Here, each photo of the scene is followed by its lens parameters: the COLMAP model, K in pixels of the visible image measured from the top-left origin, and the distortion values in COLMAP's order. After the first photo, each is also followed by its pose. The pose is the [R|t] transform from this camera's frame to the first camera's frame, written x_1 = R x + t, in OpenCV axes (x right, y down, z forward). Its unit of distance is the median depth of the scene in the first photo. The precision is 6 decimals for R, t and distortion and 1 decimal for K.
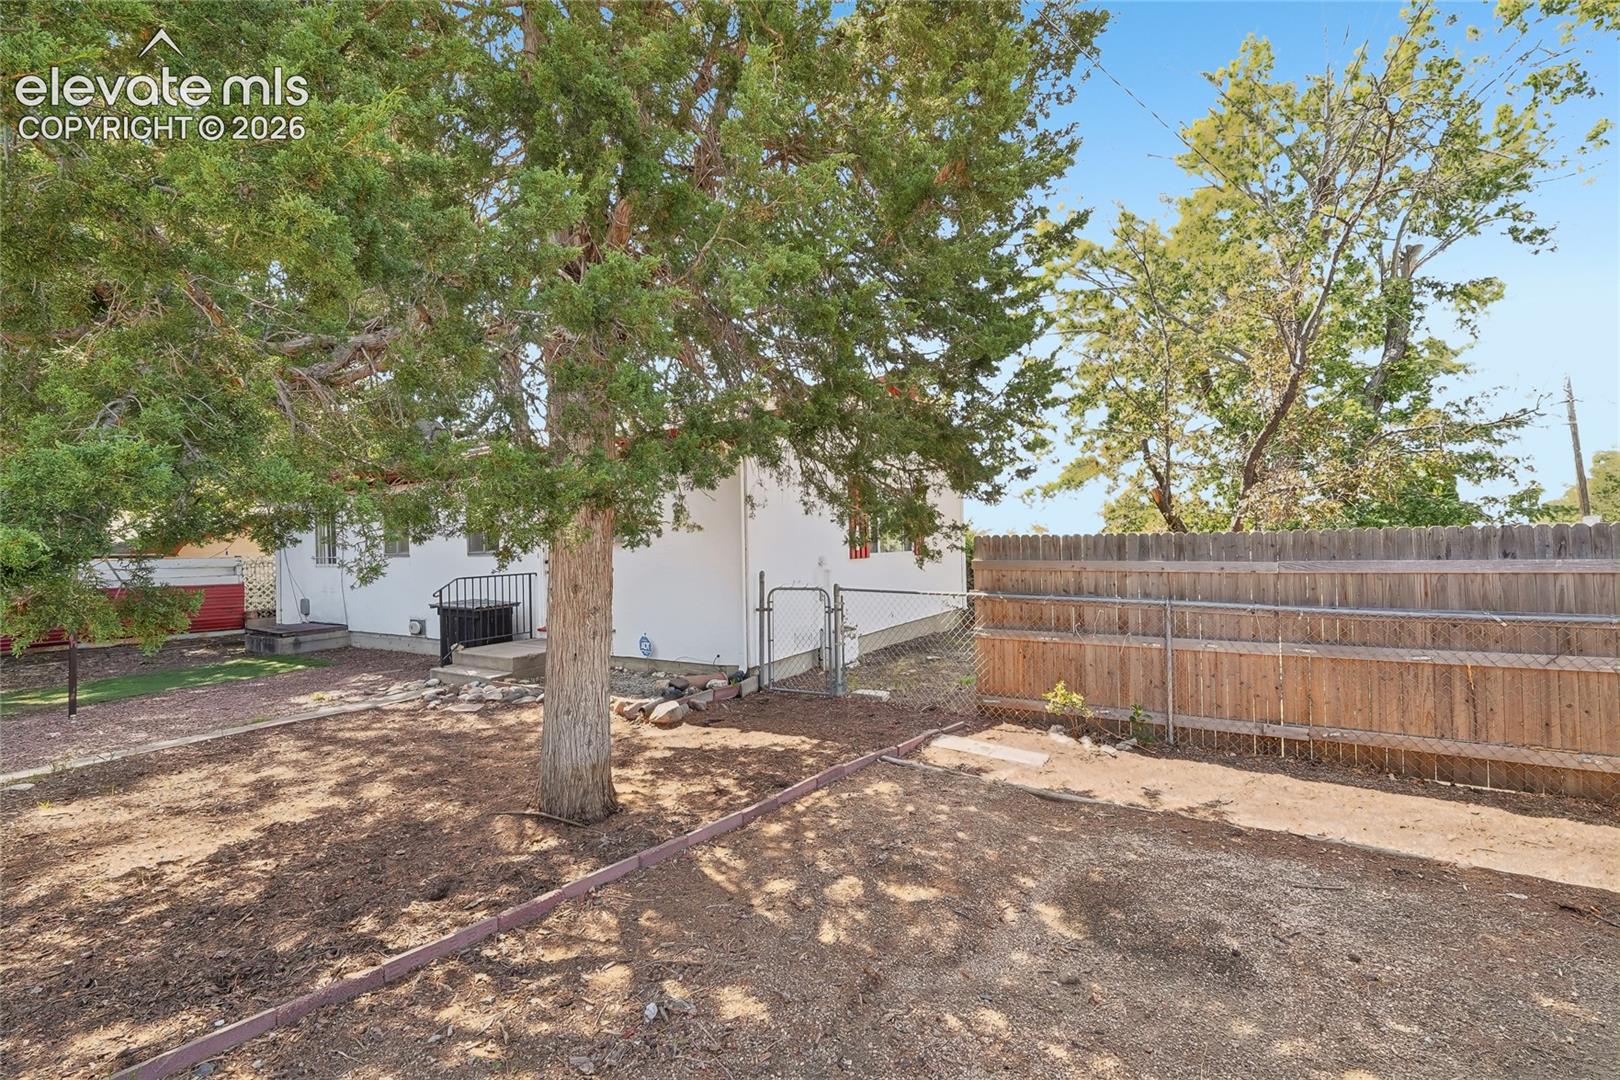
lens RADIAL K [[698.7, 0, 815.9], [0, 698.7, 542.4], [0, 0, 1]] dist [-0.001052, 0.000429]
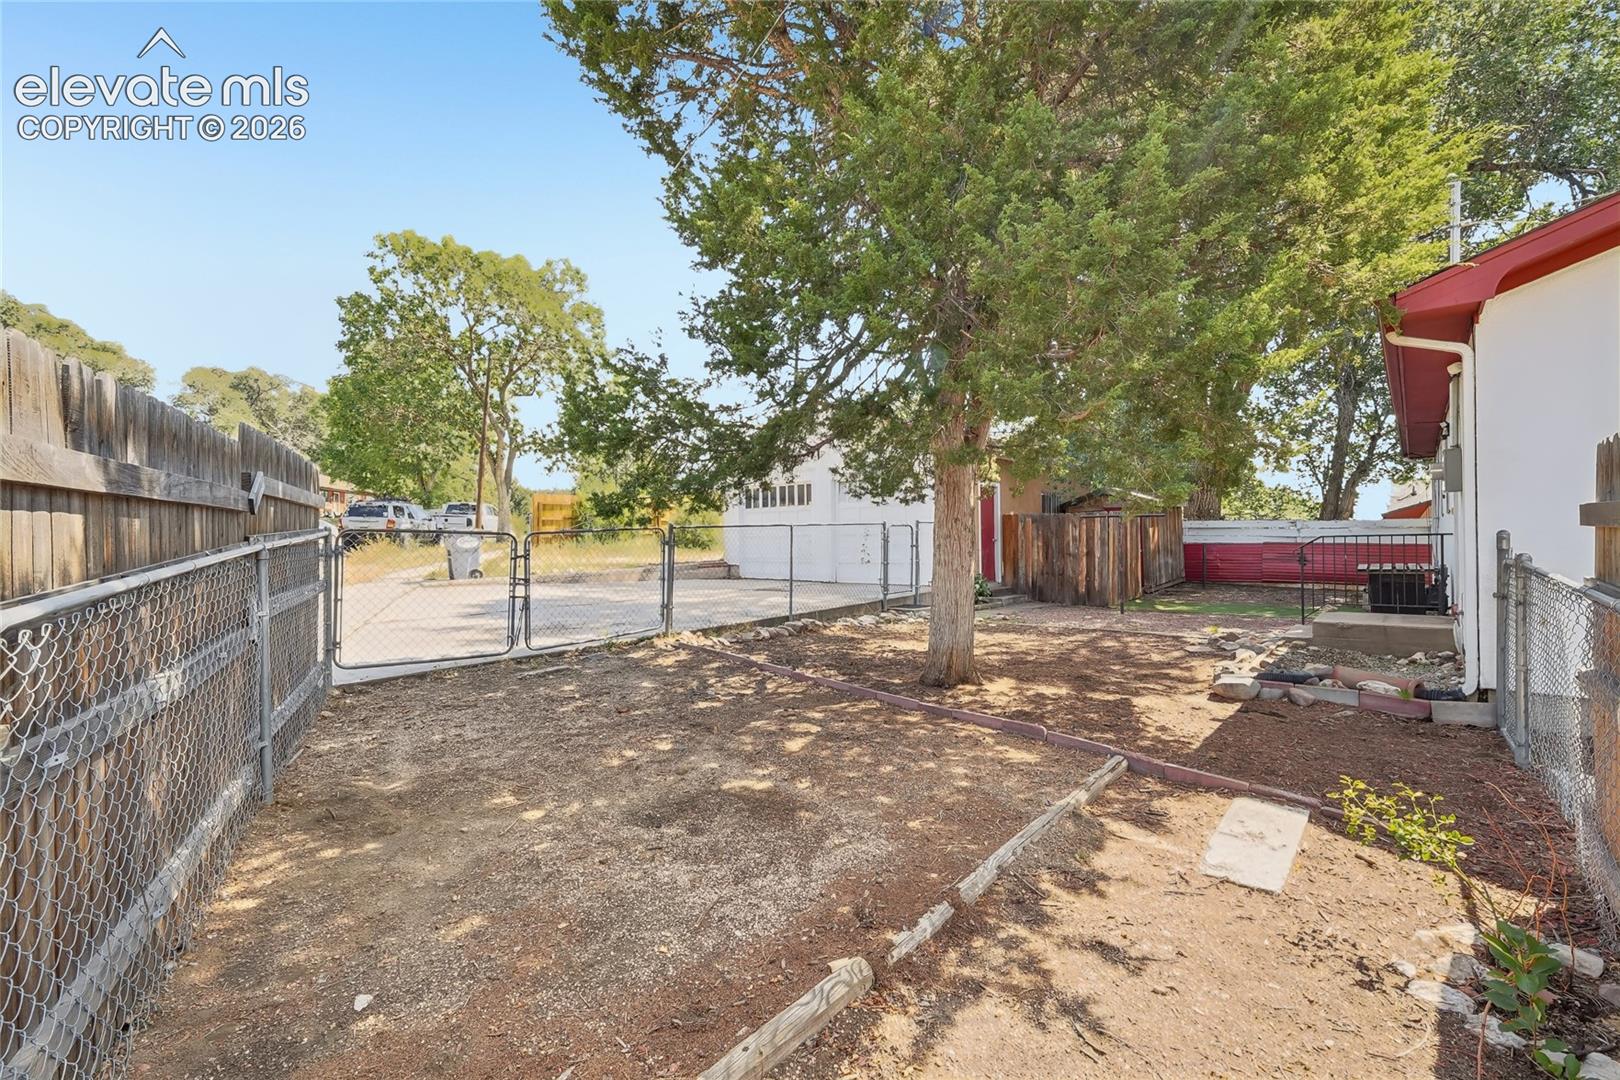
lens RADIAL K [[698.7, 0, 815.9], [0, 698.7, 542.4], [0, 0, 1]] dist [-0.001052, 0.000429]
pose [[-0.190382, 0.027894, -0.981314, 1.154131], [0.019735, 0.999503, 0.024583, 0.043723], [0.981512, -0.014686, -0.190838, 1.005144]]
